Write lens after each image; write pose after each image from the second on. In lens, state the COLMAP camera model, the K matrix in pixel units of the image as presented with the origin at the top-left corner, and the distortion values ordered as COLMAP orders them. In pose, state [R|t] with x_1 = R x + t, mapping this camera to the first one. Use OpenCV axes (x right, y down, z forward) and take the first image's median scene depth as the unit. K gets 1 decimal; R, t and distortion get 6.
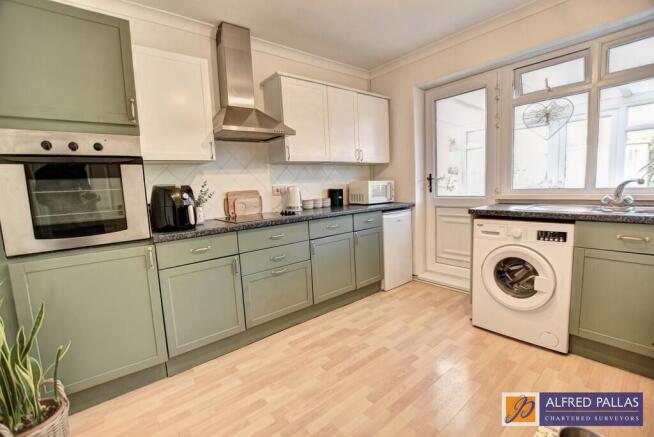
lens RADIAL K [[292.2, 0, 330.6], [0, 292.2, 216.8], [0, 0, 1]] dist [-0.020075, 0.000961]
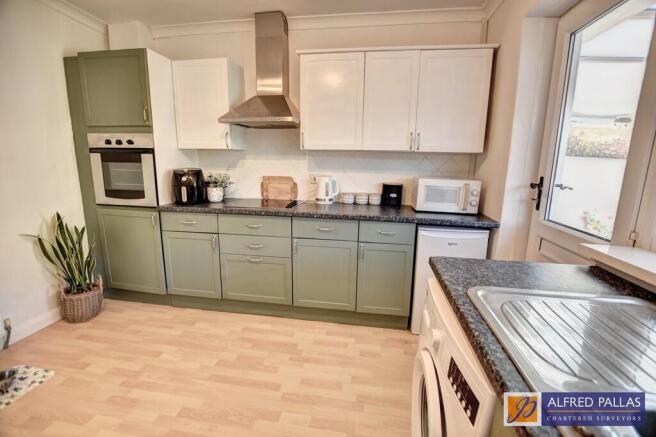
lens RADIAL K [[293.1, 0, 330.7], [0, 293.1, 216.1], [0, 0, 1]] dist [-0.020075, 0.000961]
pose [[0.658660, 0.194964, -0.726743, 0.692068], [-0.133291, 0.980805, 0.142317, -0.139704], [0.740541, 0.003130, 0.672004, 0.483335]]
